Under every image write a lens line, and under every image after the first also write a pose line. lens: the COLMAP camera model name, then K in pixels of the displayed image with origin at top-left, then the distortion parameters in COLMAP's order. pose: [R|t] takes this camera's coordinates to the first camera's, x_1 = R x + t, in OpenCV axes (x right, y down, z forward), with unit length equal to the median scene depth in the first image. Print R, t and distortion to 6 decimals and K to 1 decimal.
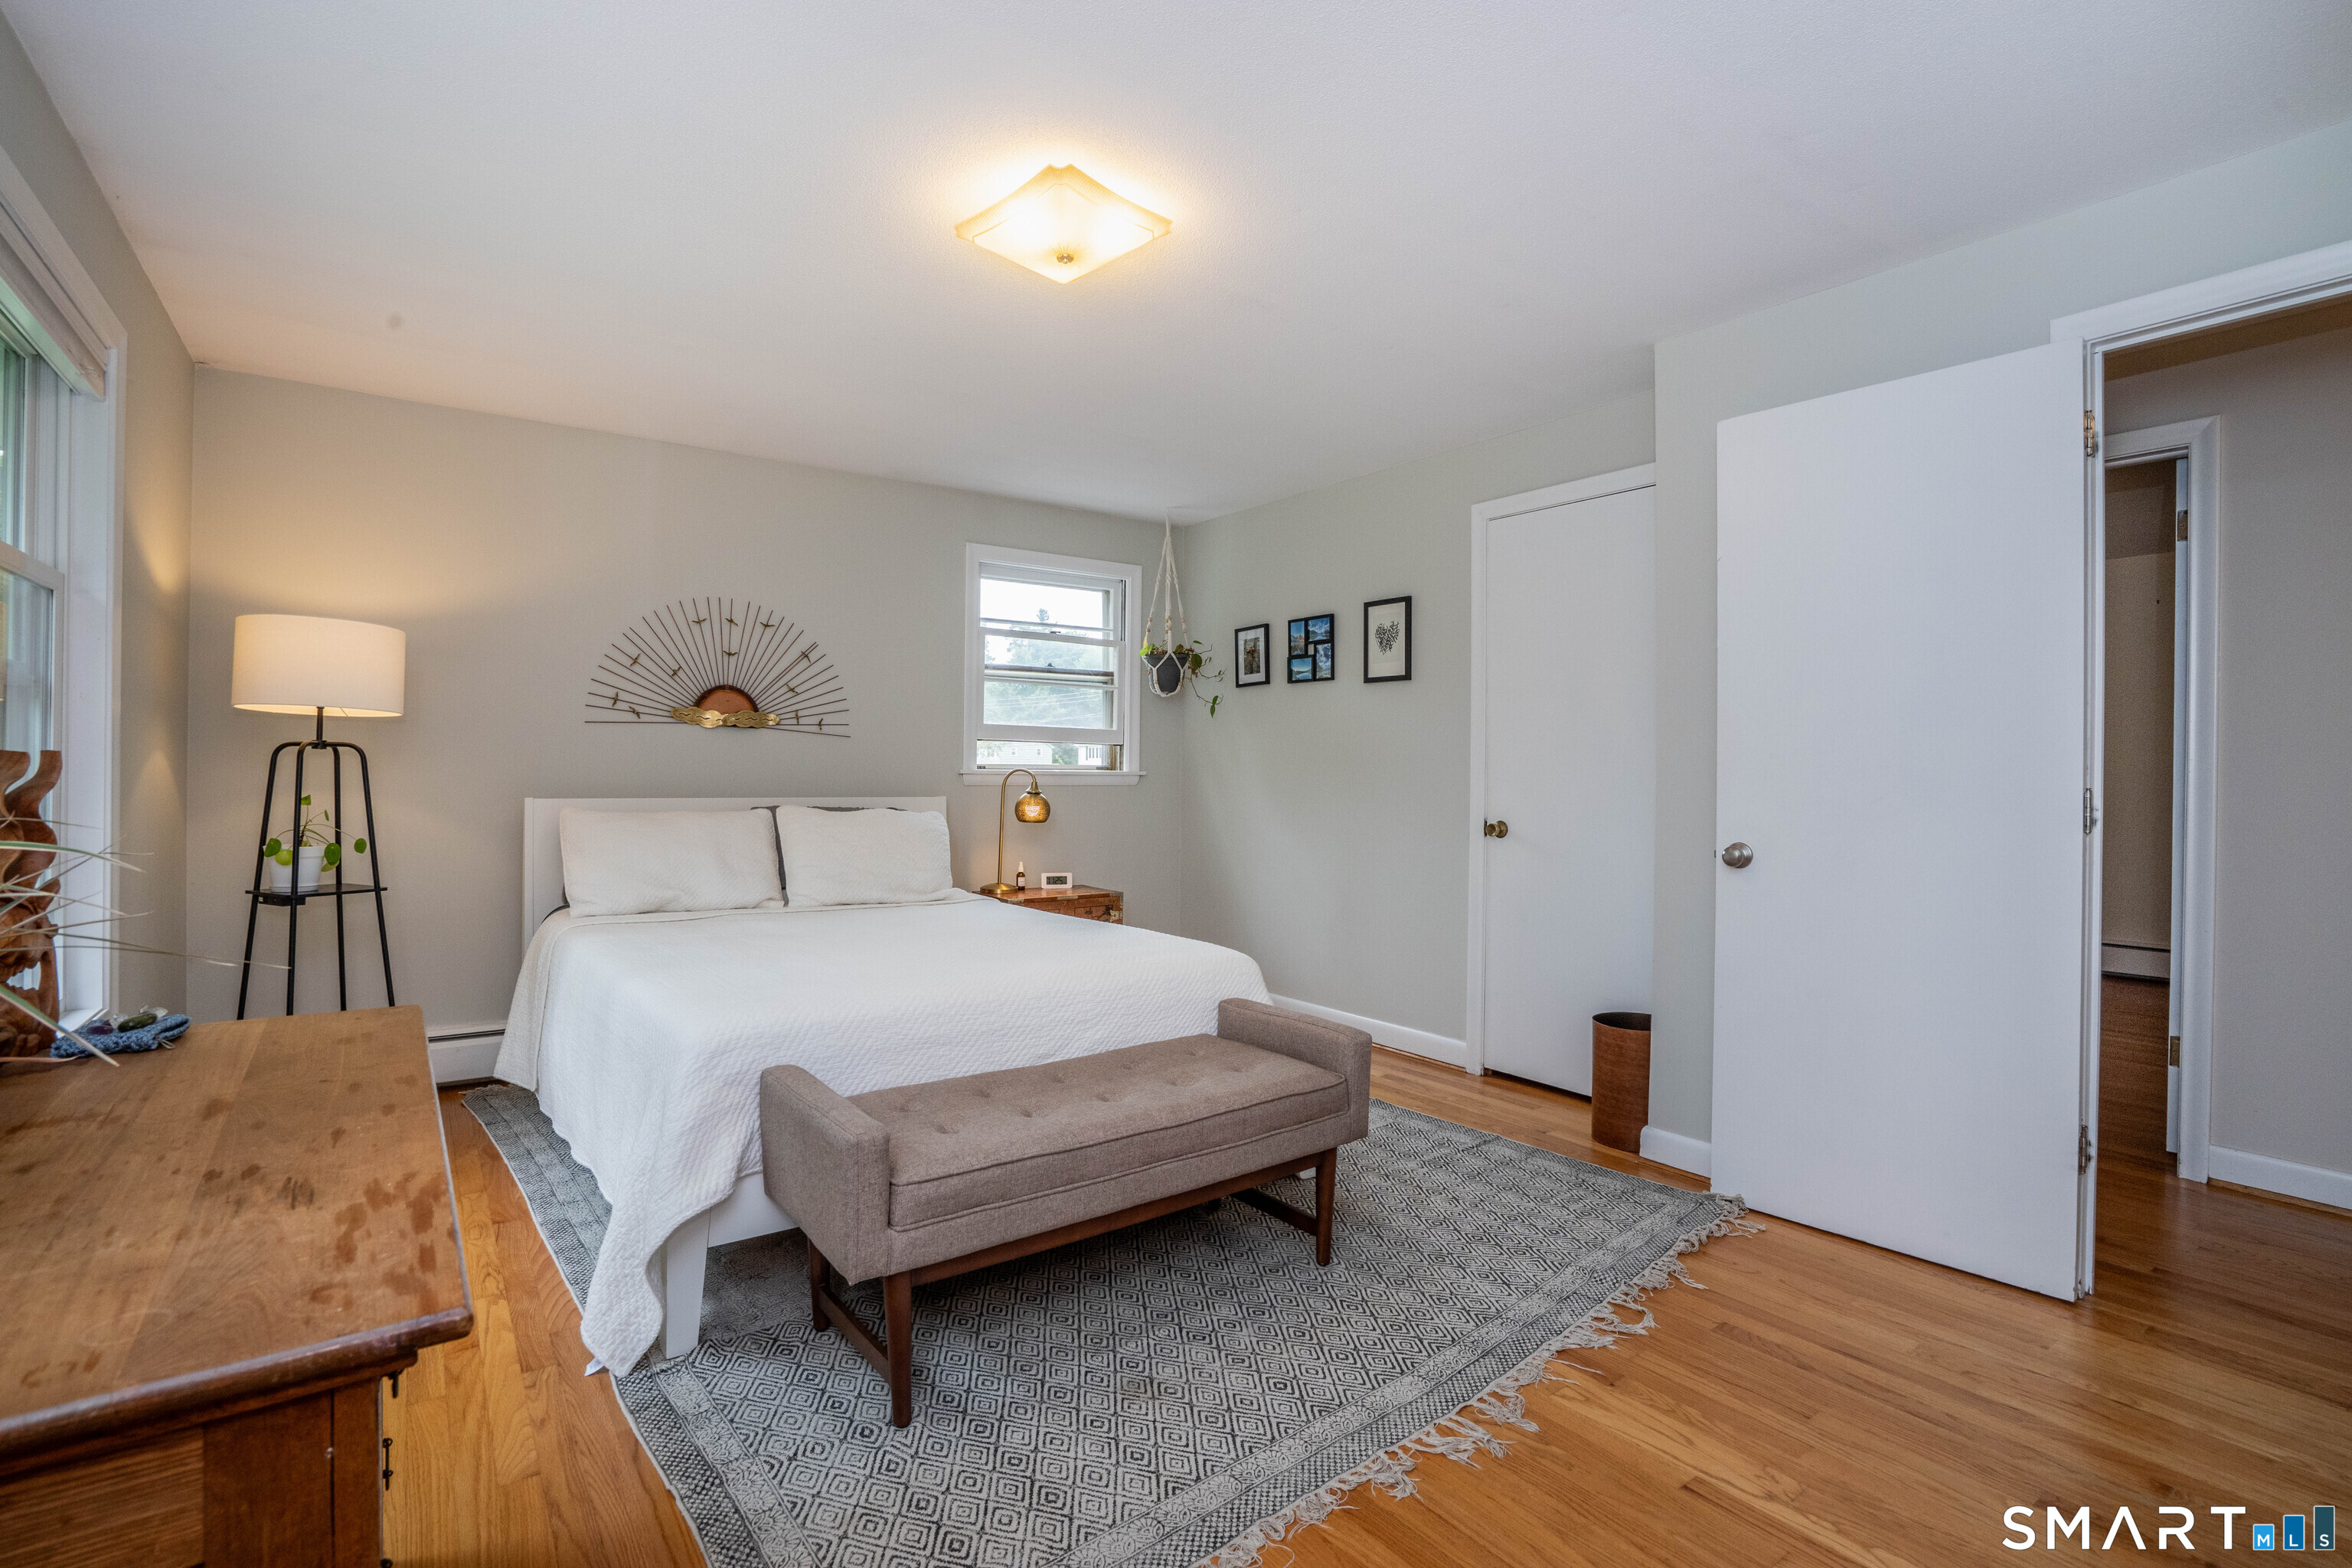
lens RADIAL K [[1091.5, 0, 1171.8], [0, 1091.5, 775.0], [0, 0, 1]] dist [-0.055026, 0.023985]
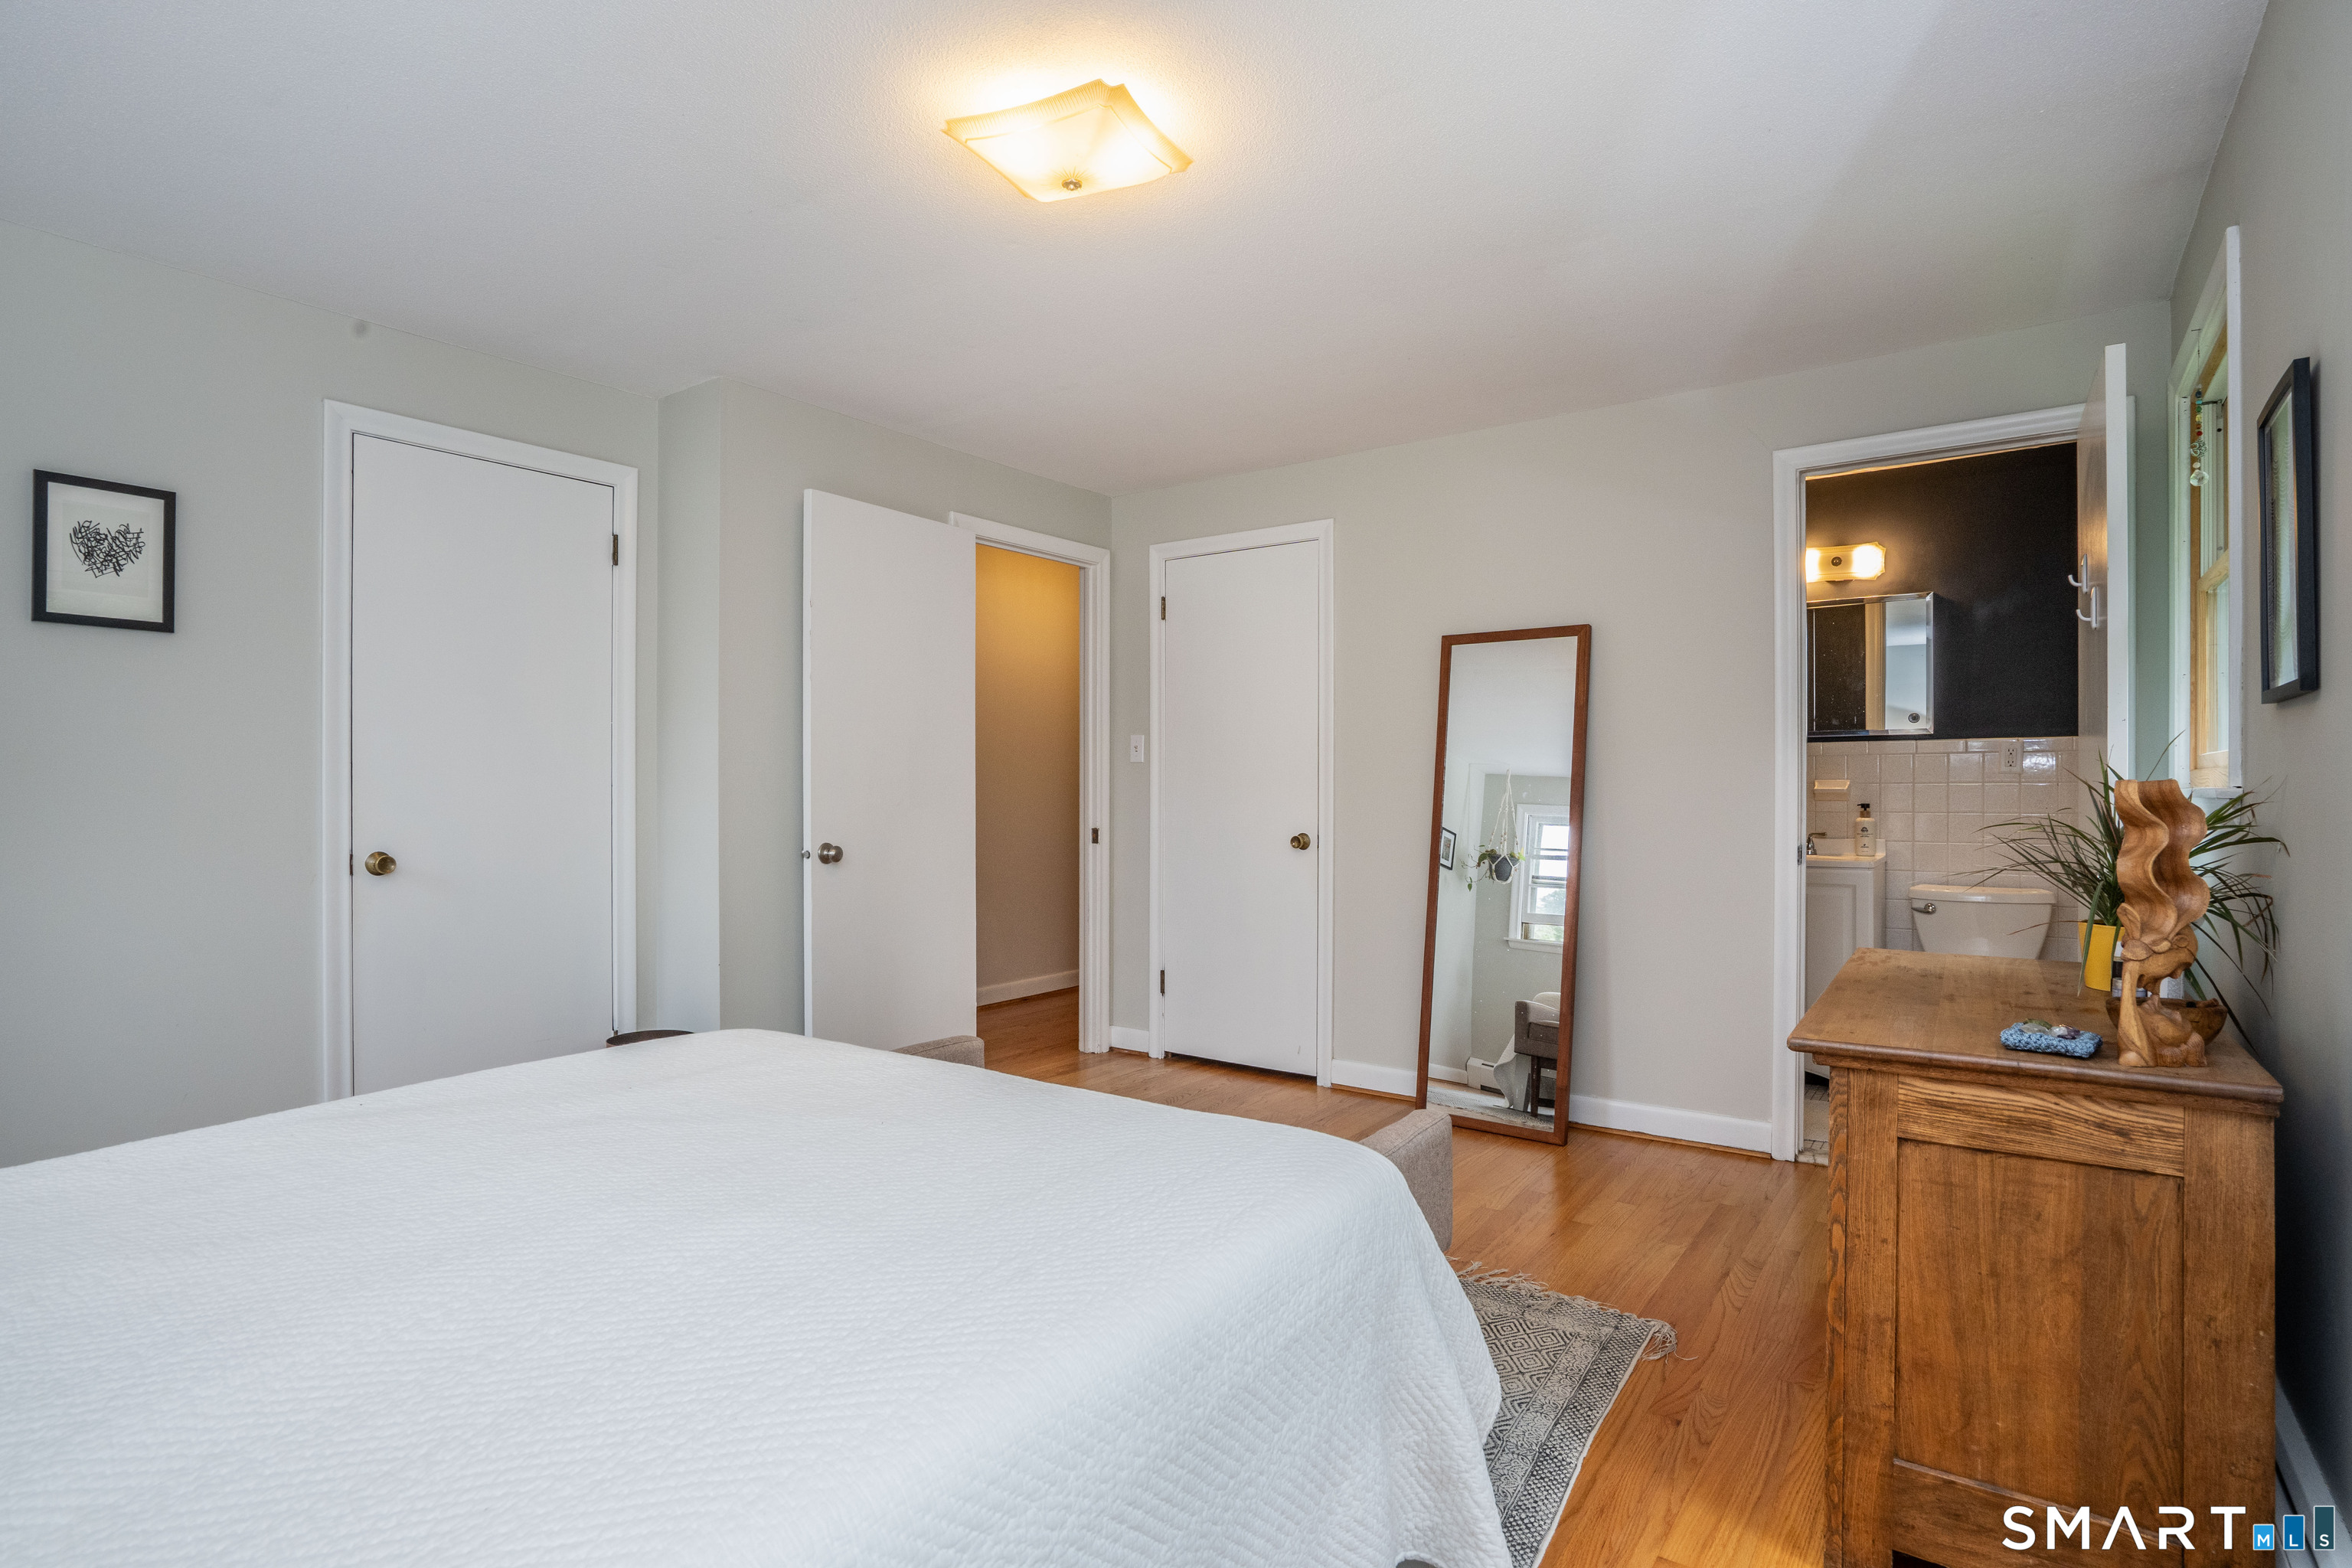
lens RADIAL K [[1143.3, 0, 1176.1], [0, 1143.3, 776.0], [0, 0, 1]] dist [-0.048697, 0.001295]
pose [[-0.309897, 0.004571, 0.950759, -0.567313], [-0.003656, 0.999975, -0.005999, -0.005887], [-0.950763, -0.005335, -0.309873, 0.696833]]
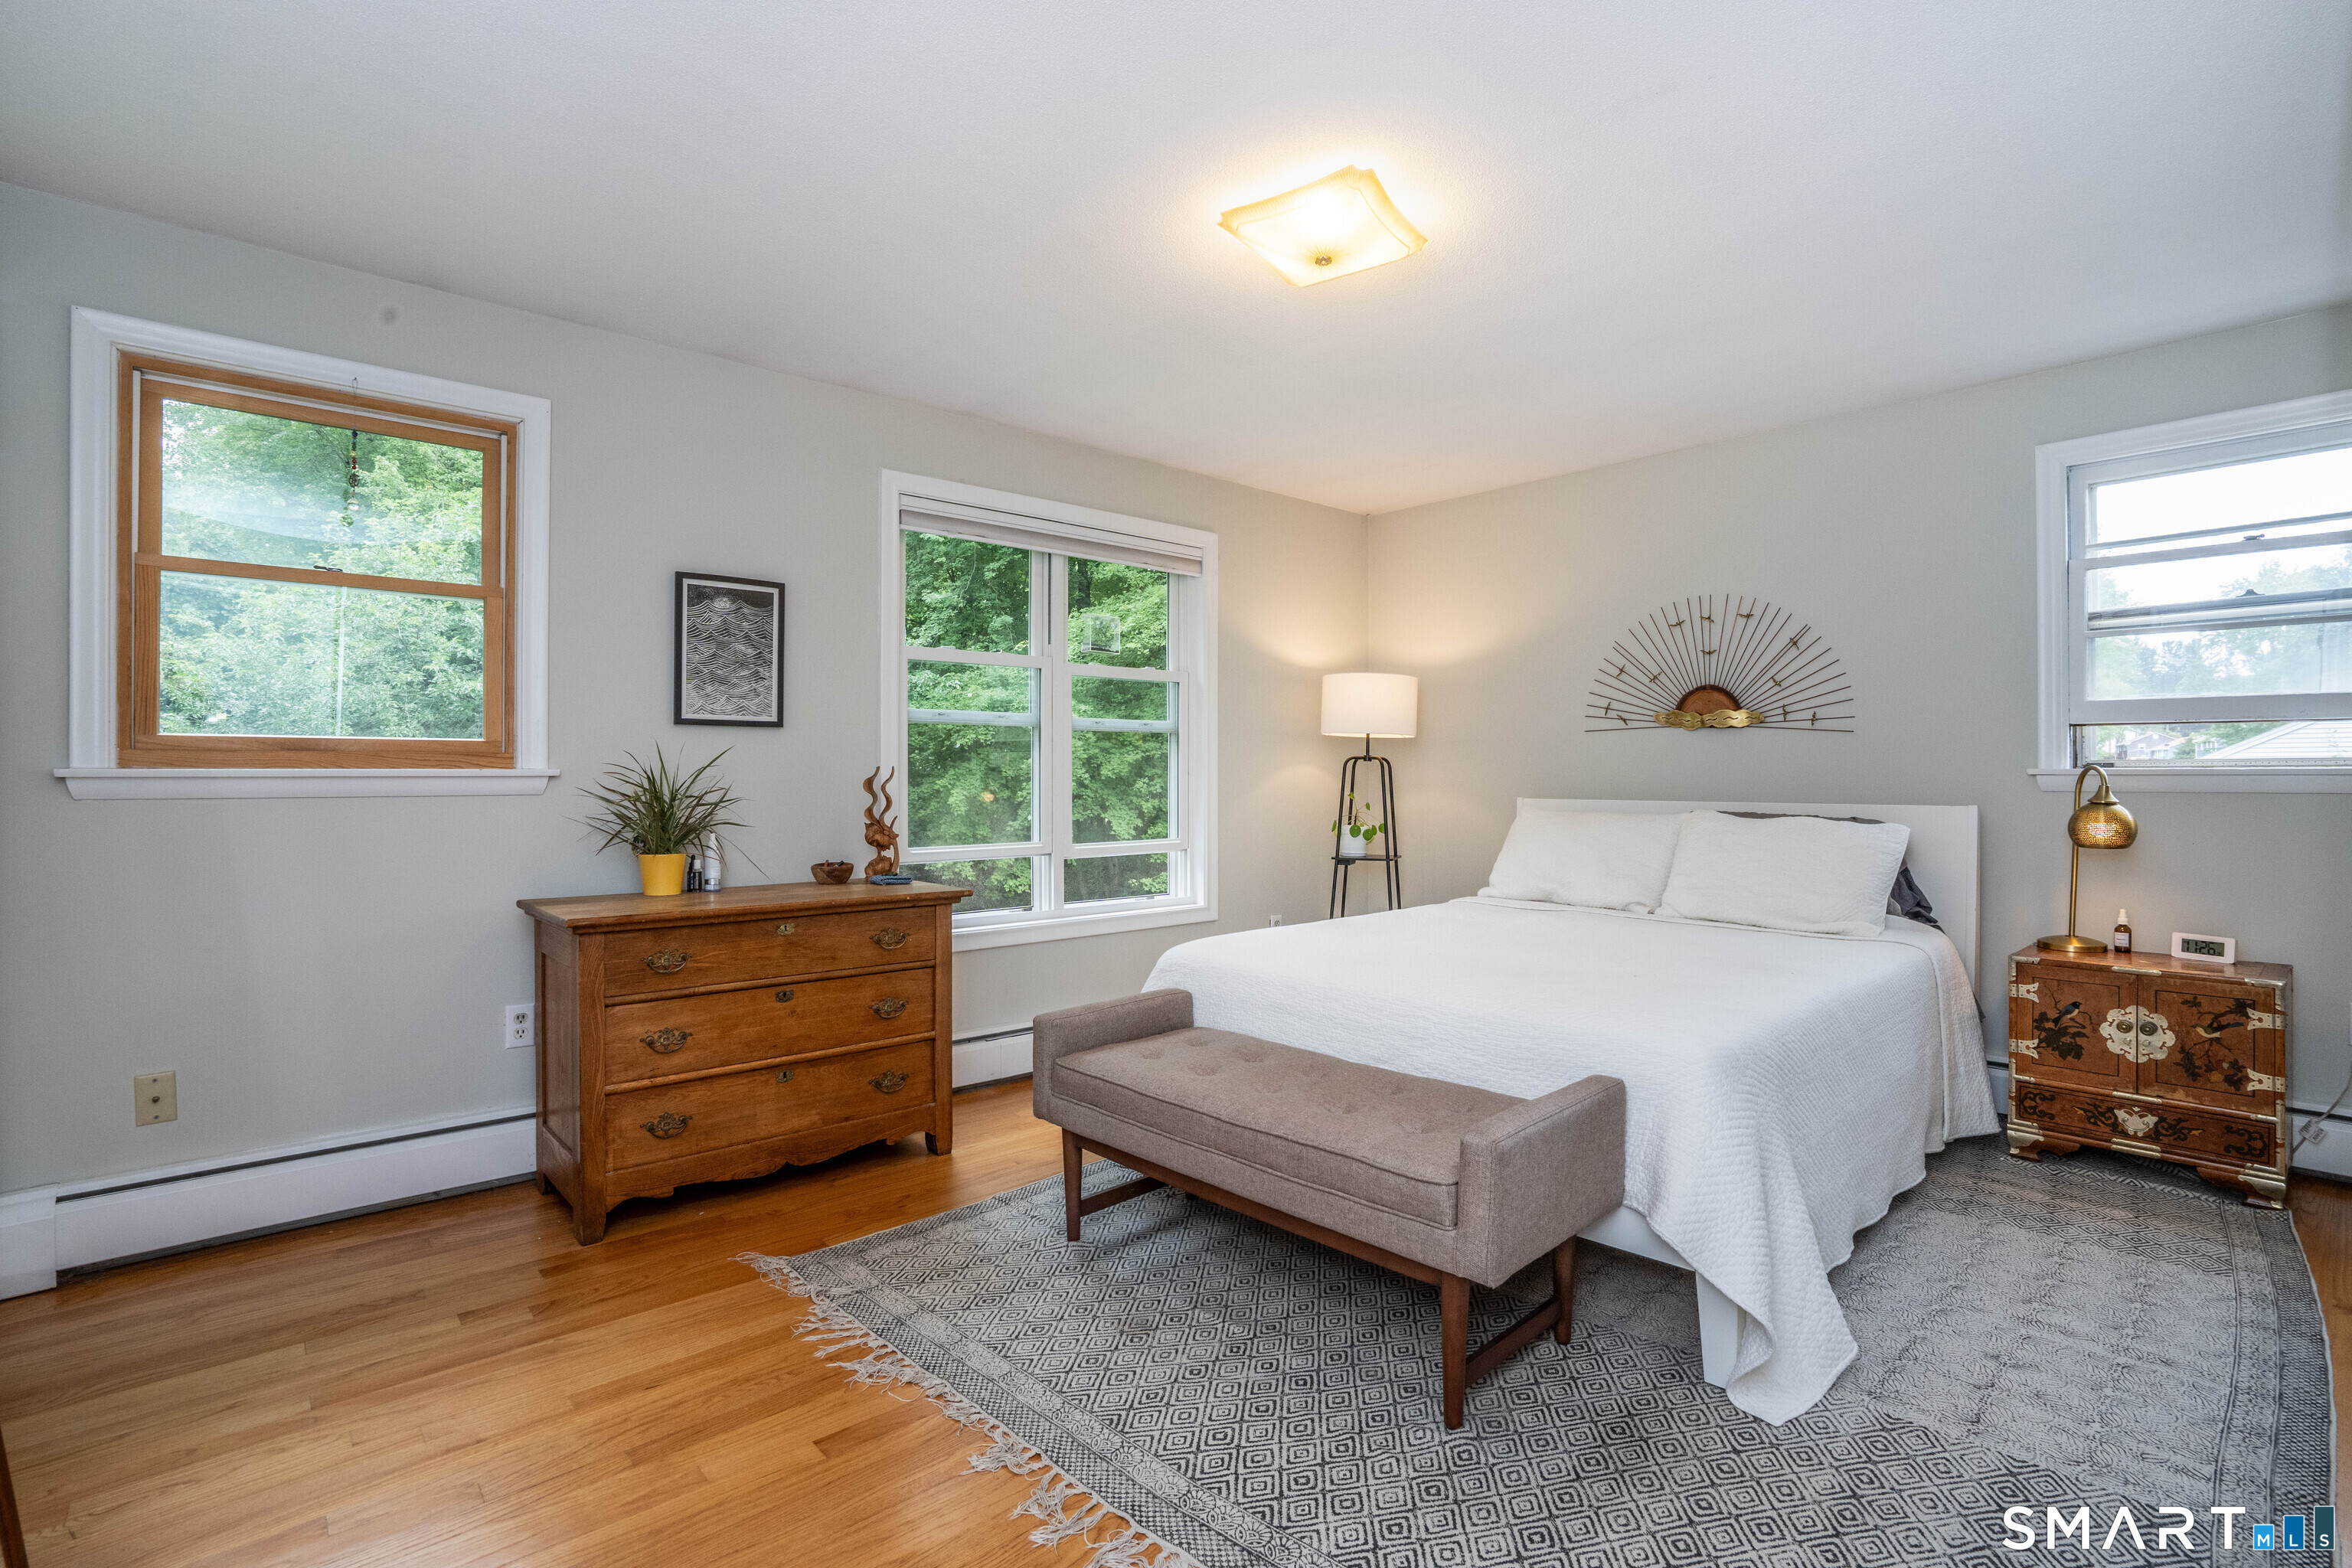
lens RADIAL K [[1091.5, 0, 1171.8], [0, 1091.5, 775.0], [0, 0, 1]] dist [-0.055026, 0.023985]
pose [[0.092569, -0.007556, -0.995678, 0.521114], [0.002091, 0.999970, -0.007394, 0.003897], [0.995704, -0.001398, 0.092582, 0.445606]]
